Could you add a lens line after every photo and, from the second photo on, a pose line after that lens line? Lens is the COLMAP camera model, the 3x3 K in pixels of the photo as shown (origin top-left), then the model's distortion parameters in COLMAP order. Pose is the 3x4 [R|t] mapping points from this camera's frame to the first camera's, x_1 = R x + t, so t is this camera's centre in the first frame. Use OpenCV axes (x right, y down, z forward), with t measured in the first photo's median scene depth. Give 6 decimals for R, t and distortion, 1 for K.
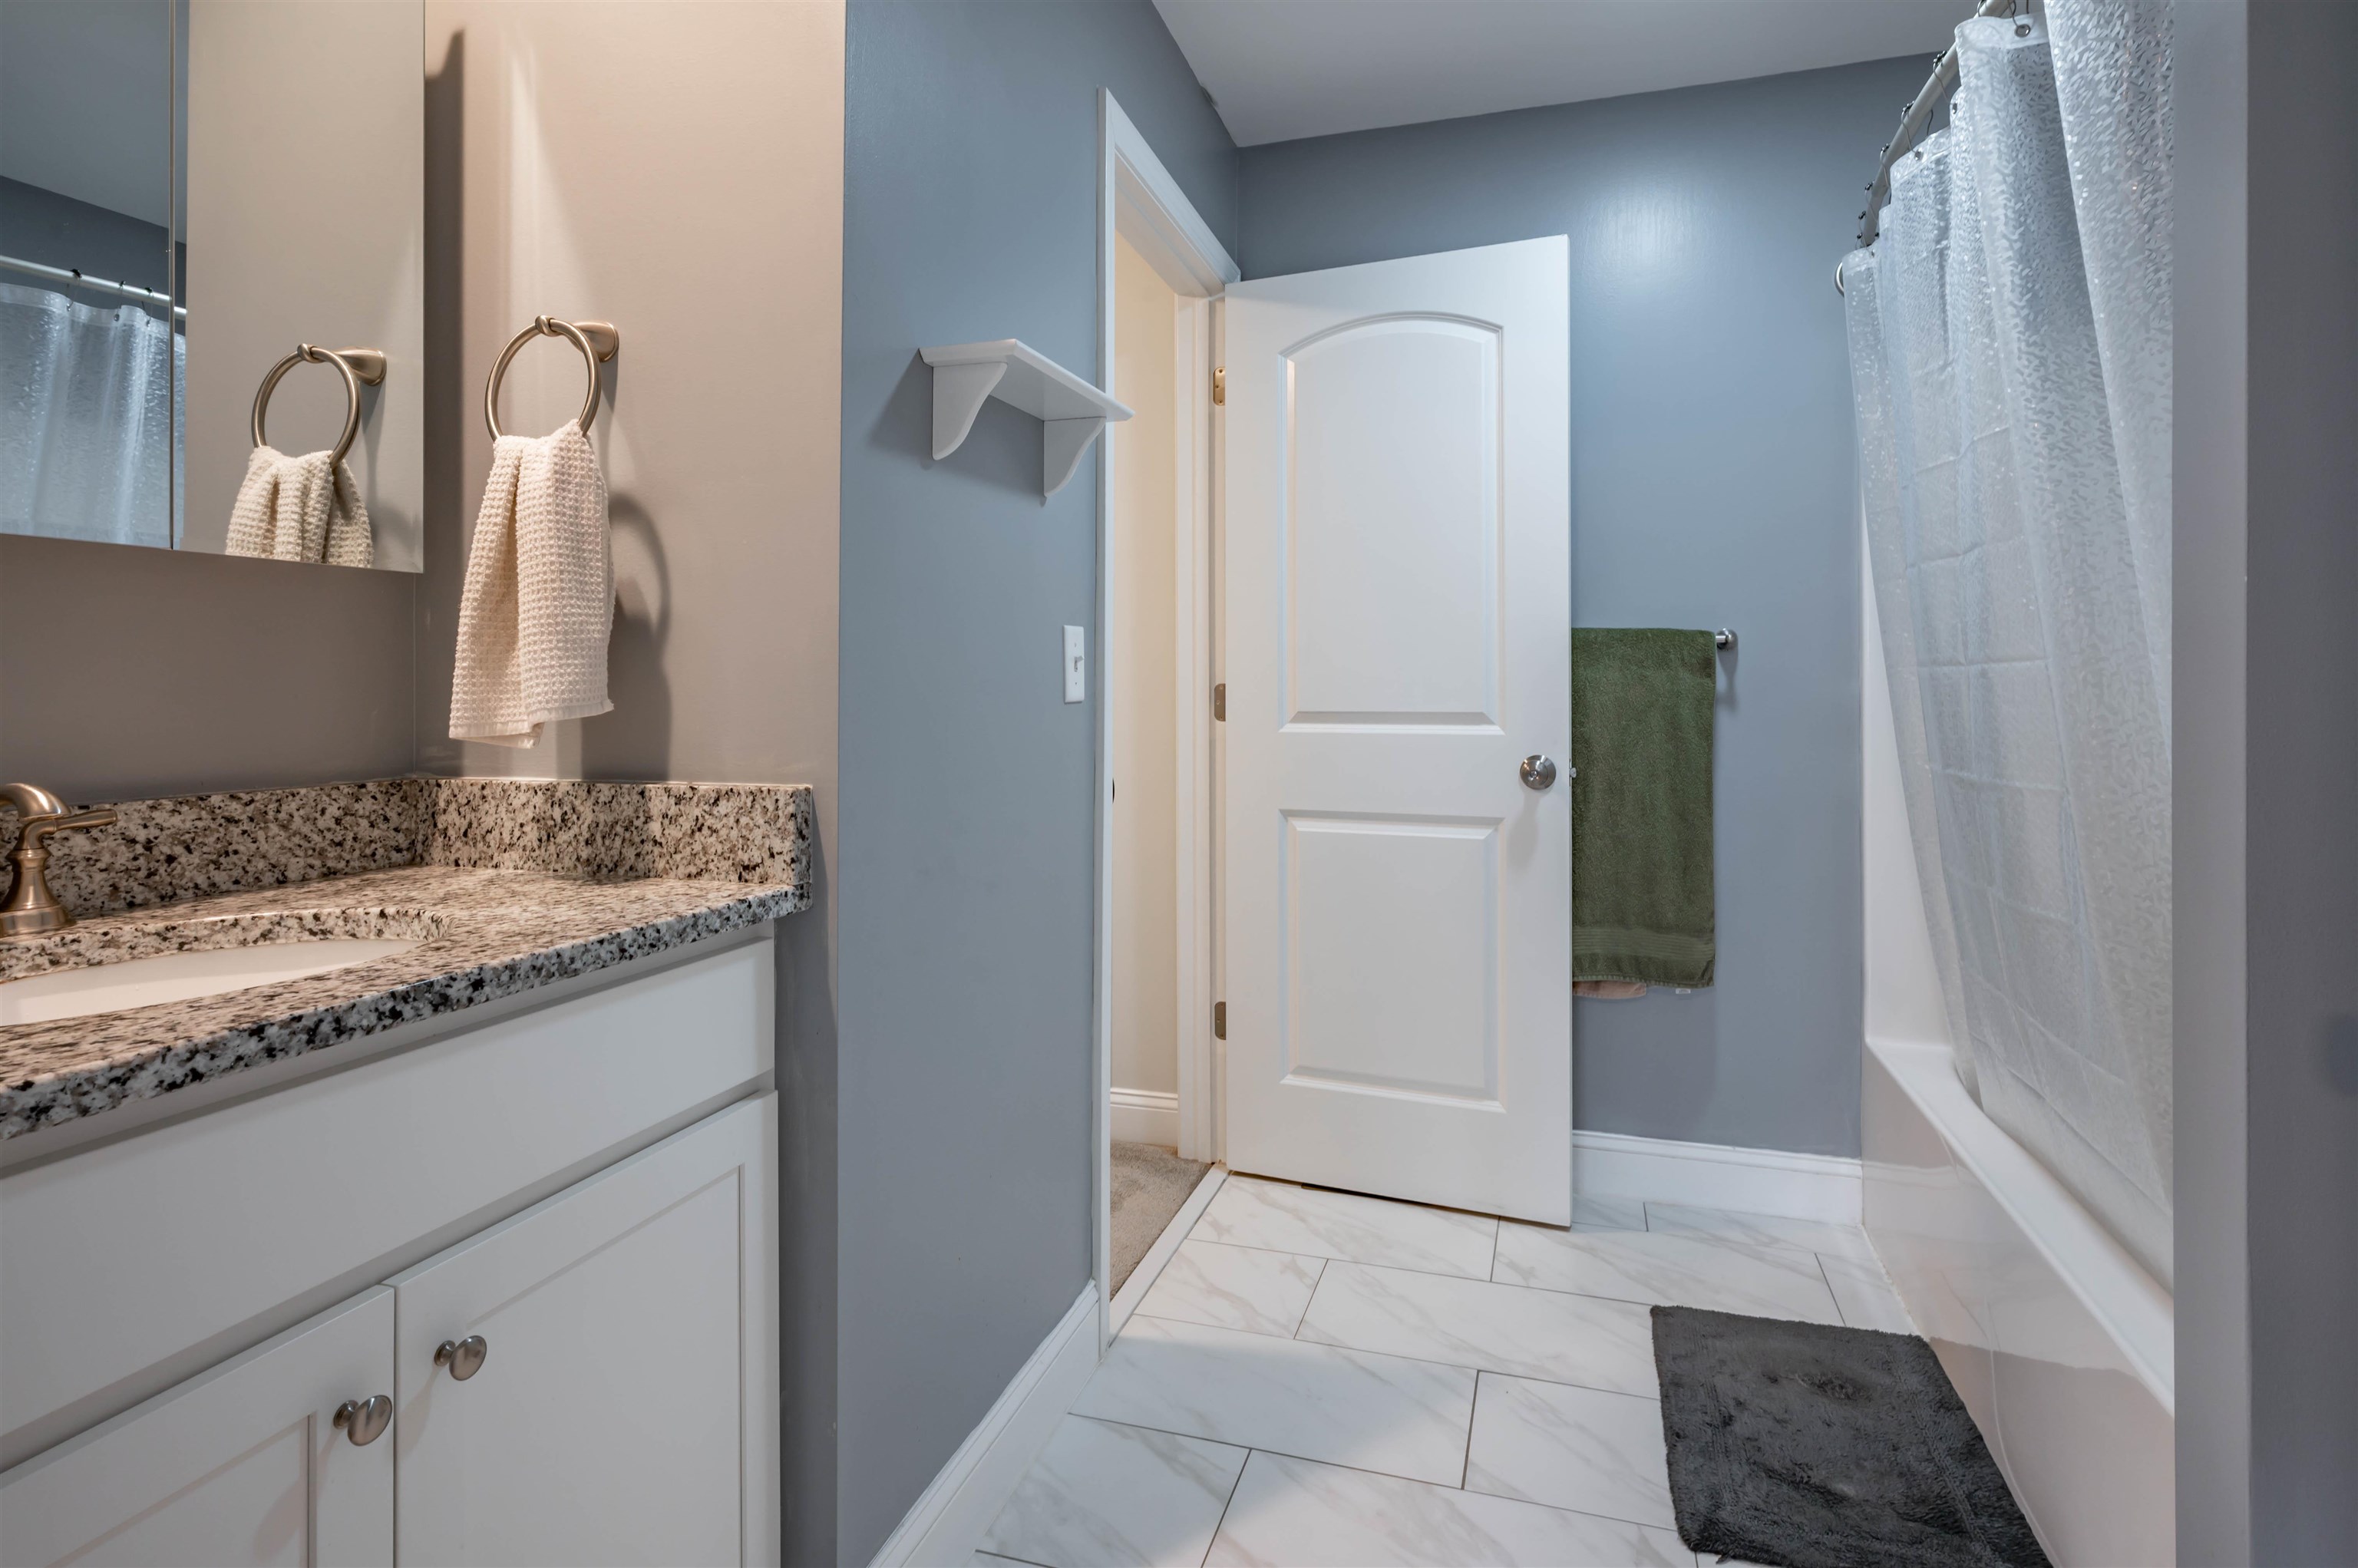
lens RADIAL K [[1224.0, 0, 1177.6], [0, 1224.0, 693.1], [0, 0, 1]] dist [-0.006566, 0.002724]
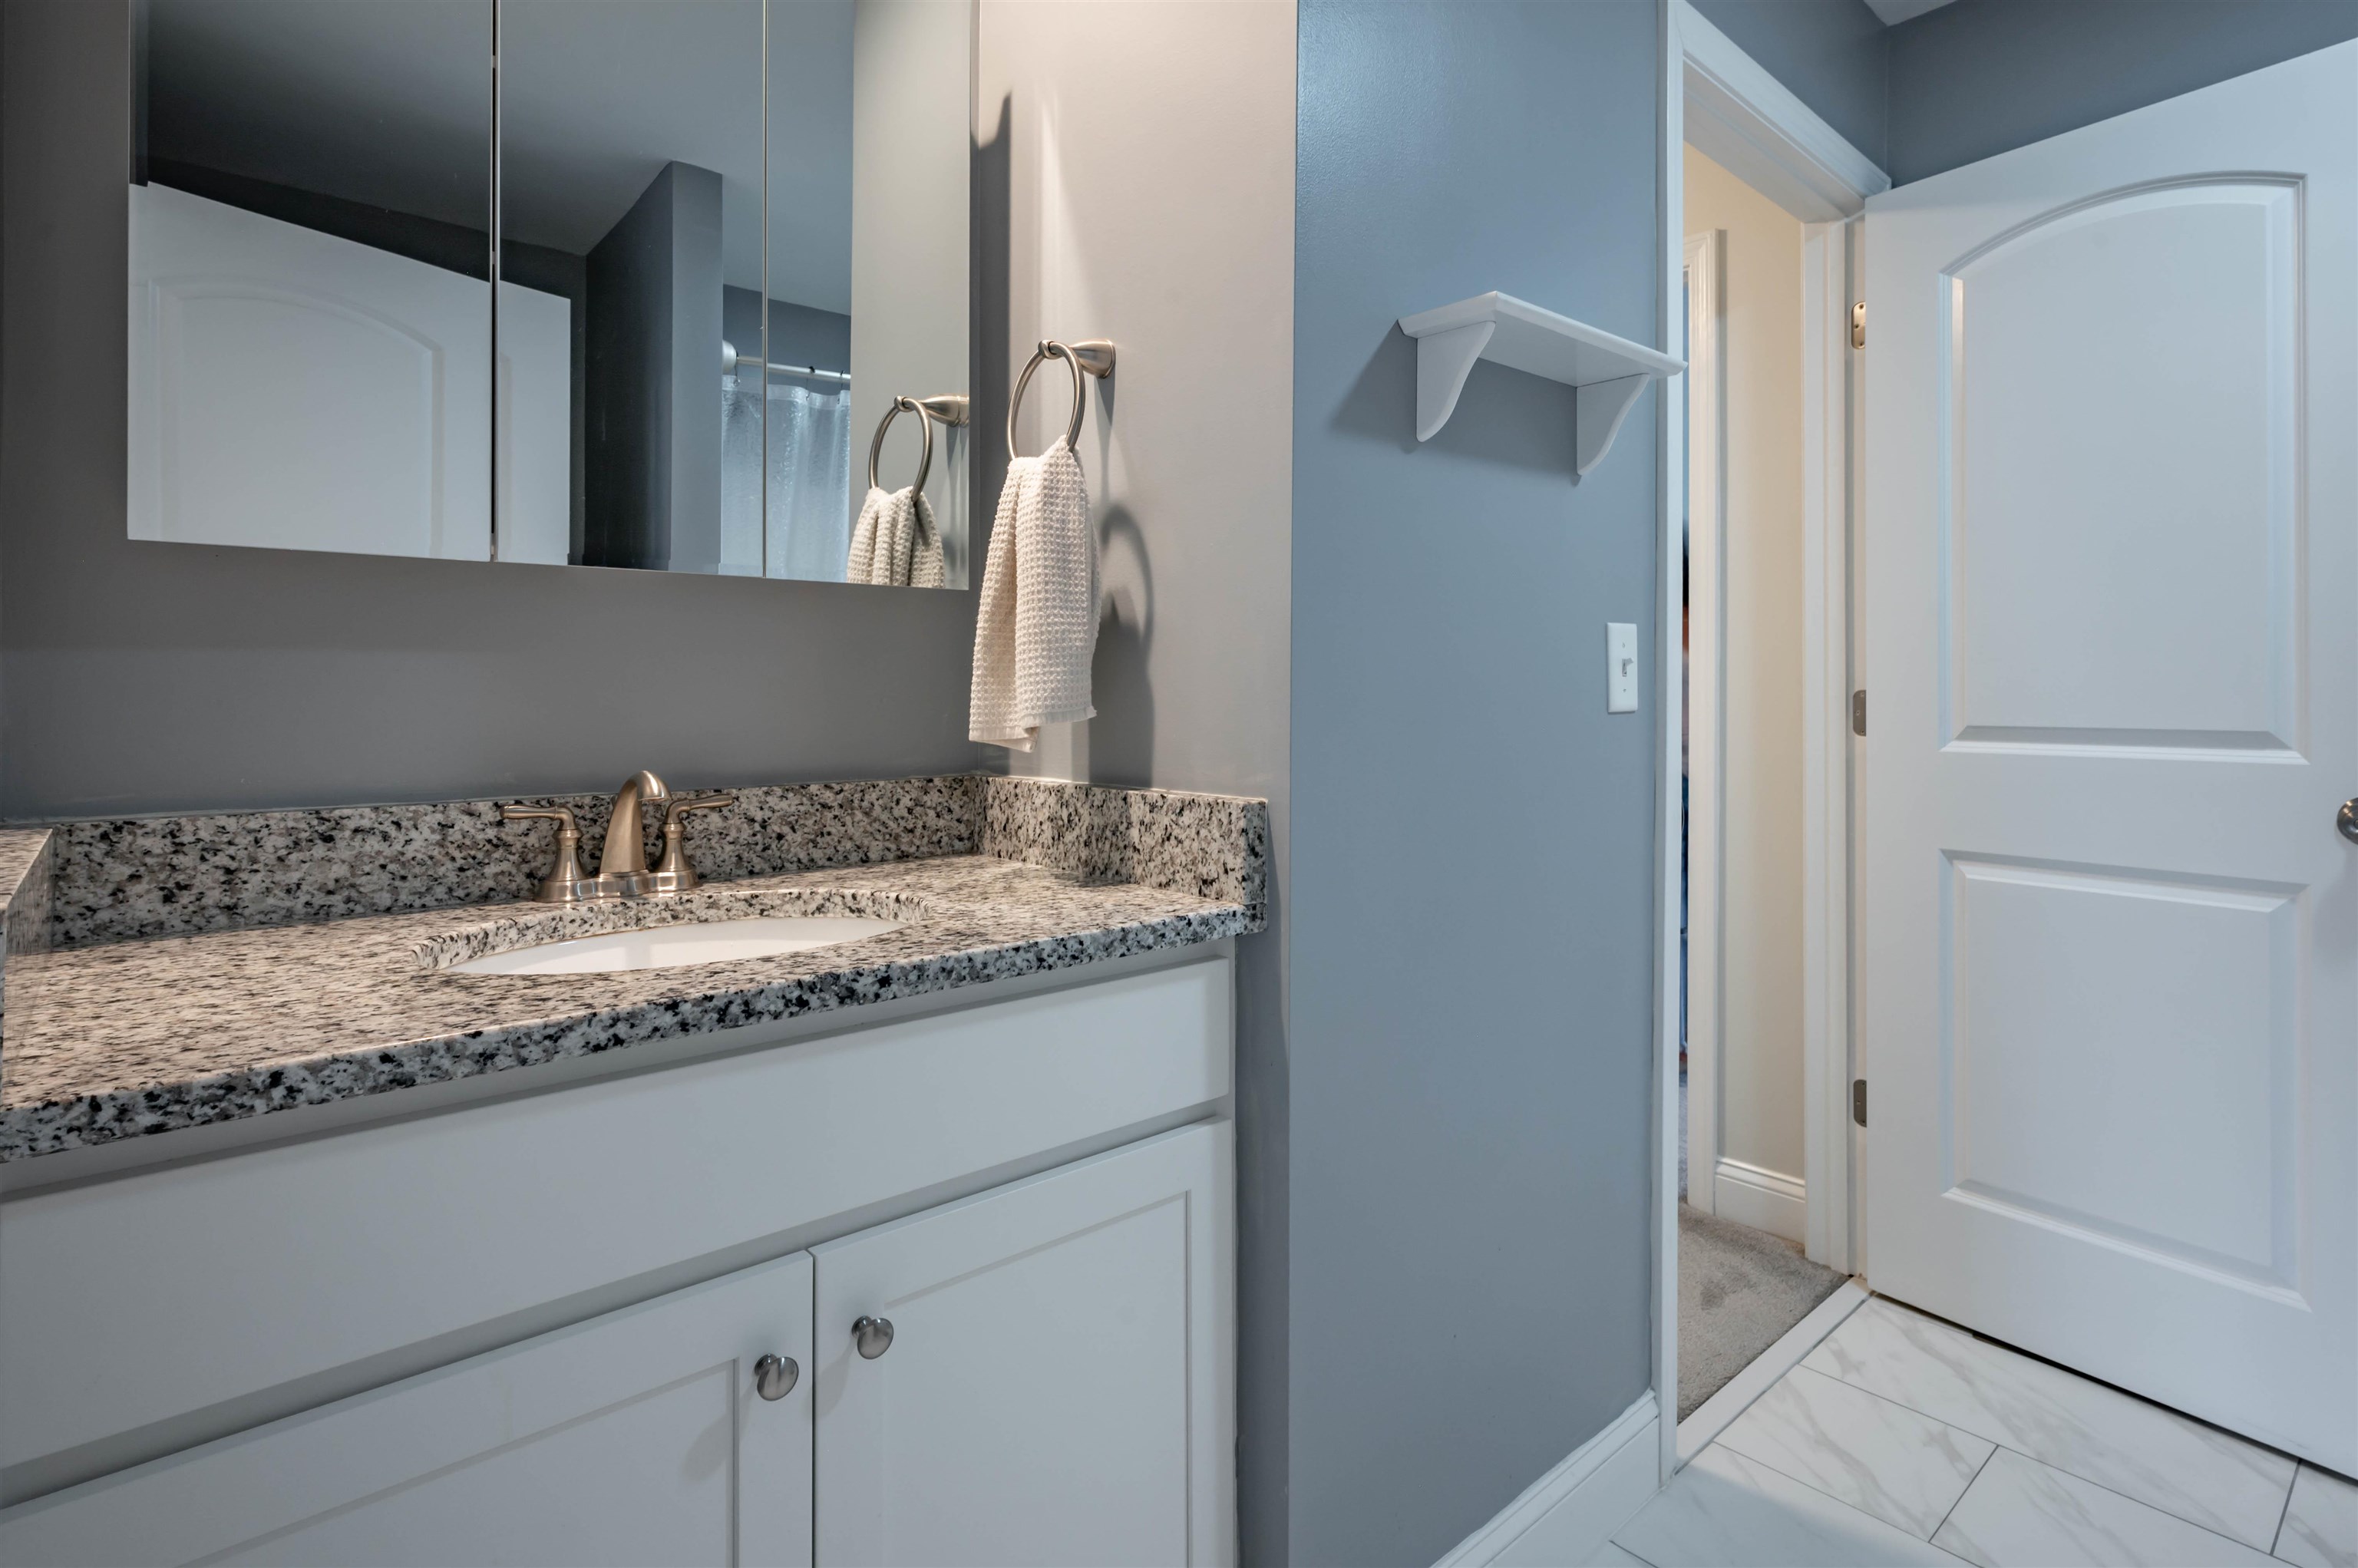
lens RADIAL K [[1224.0, 0, 1177.6], [0, 1224.0, 693.1], [0, 0, 1]] dist [-0.006566, 0.002724]
pose [[0.864947, 0.002541, -0.501857, 0.110489], [-0.004290, 0.999988, -0.002331, -0.003649], [0.501845, 0.004170, 0.864948, 0.150673]]
